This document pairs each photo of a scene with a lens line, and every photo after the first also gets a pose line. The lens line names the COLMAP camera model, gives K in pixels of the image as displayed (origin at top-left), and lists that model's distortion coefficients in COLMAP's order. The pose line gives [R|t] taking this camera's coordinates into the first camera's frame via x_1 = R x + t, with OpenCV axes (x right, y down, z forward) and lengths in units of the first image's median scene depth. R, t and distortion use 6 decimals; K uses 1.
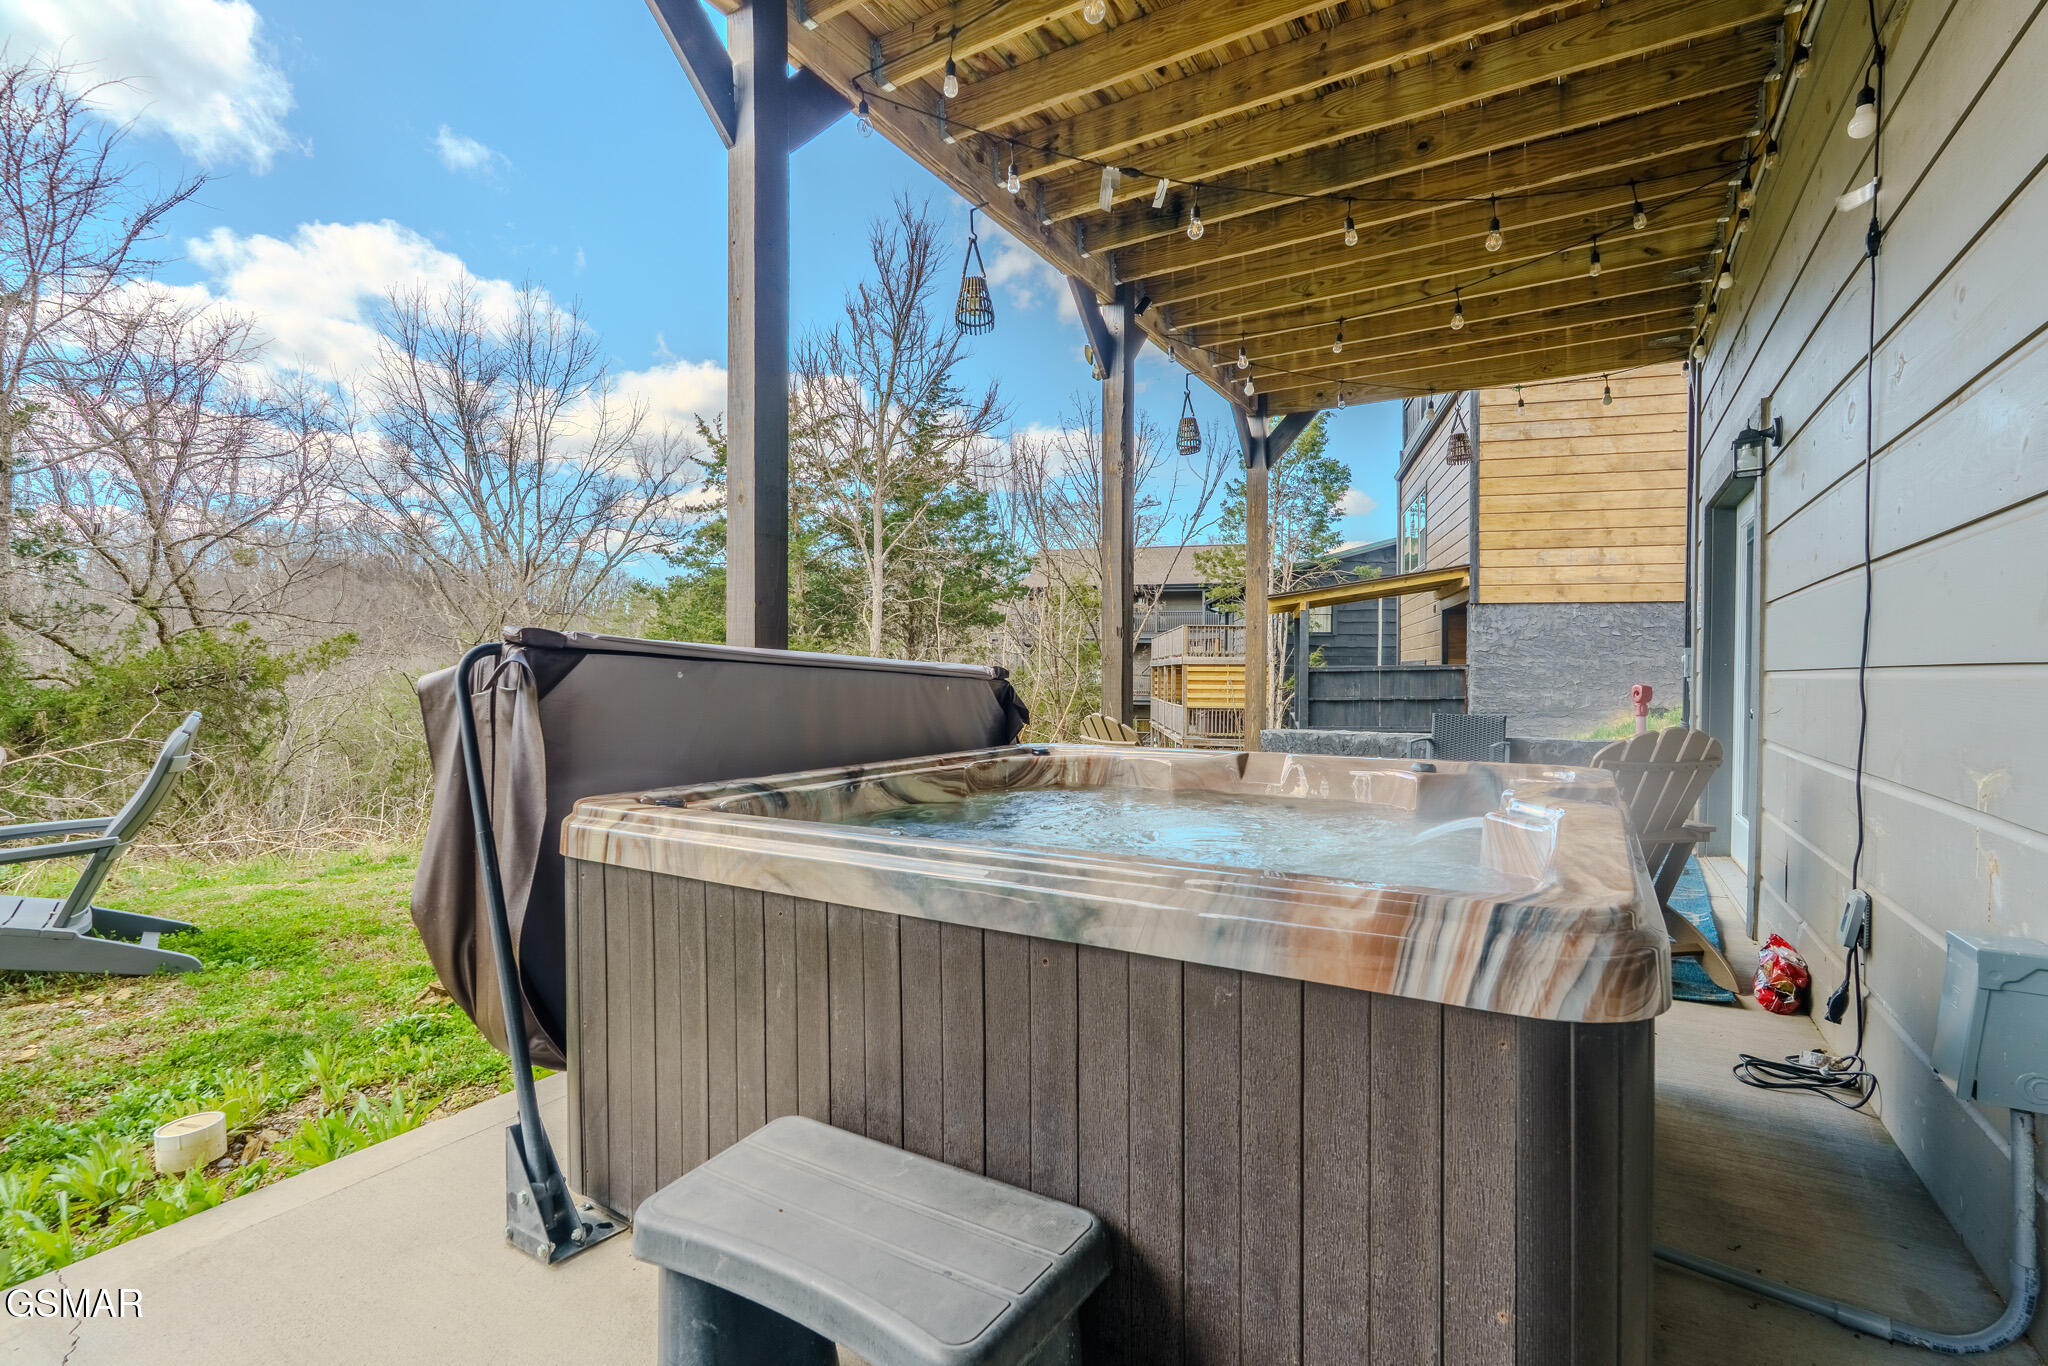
lens RADIAL K [[901.8, 0, 1032.9], [0, 901.8, 680.9], [0, 0, 1]] dist [-0.003870, -0.001993]
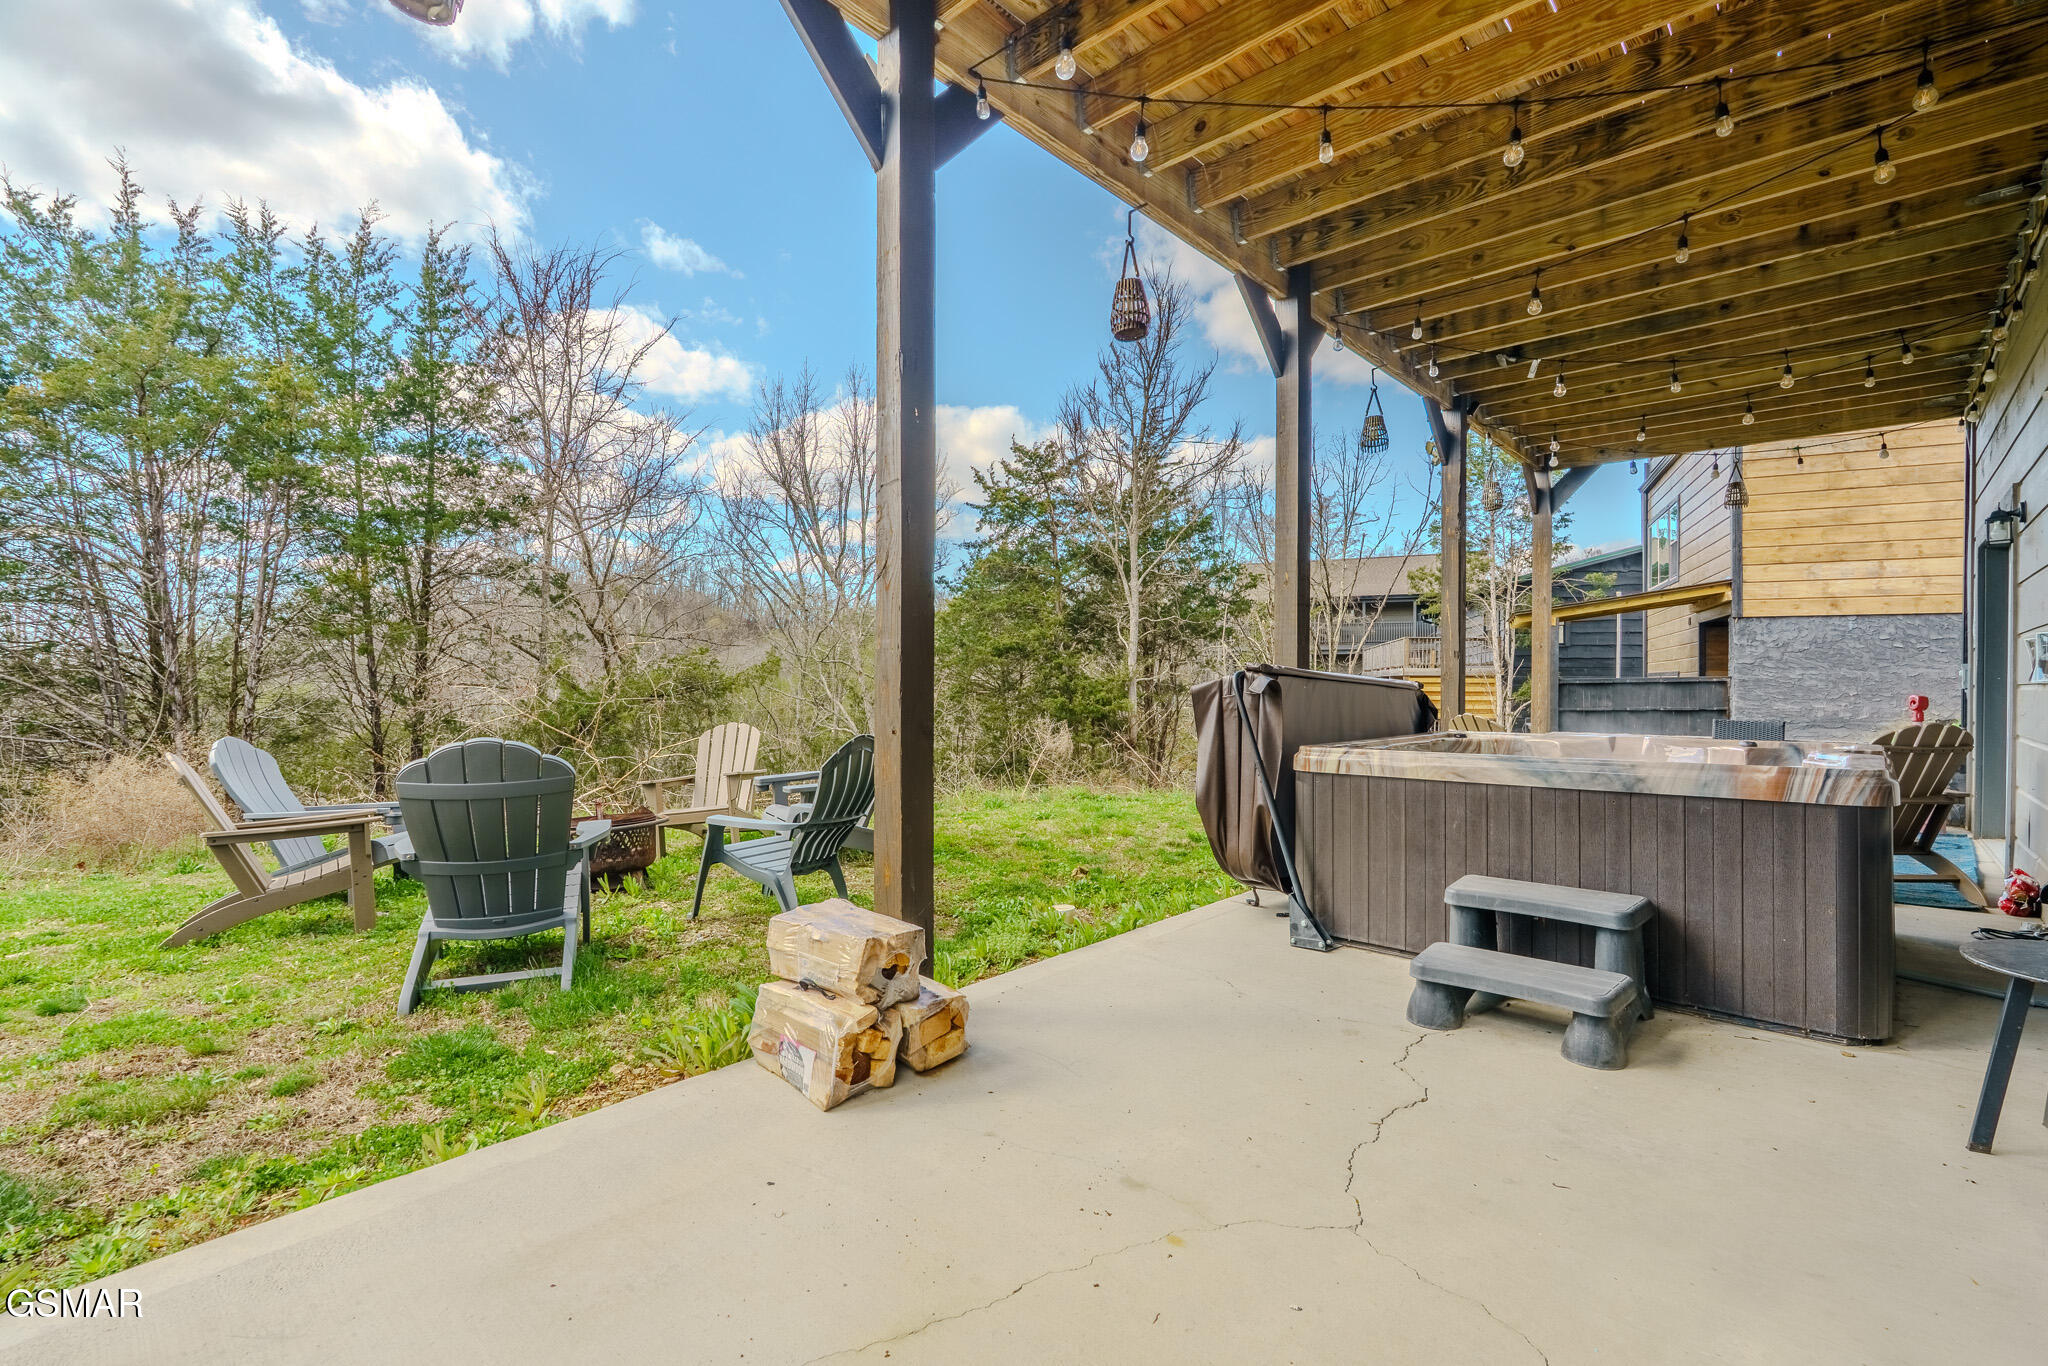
lens RADIAL K [[901.8, 0, 1009.1], [0, 901.8, 685.9], [0, 0, 1]] dist [-0.003870, -0.001993]
pose [[0.977954, 0.000119, -0.208819, -0.115360], [-0.001513, 0.999978, -0.006512, 0.000656], [0.208813, 0.006685, 0.977933, -0.188020]]
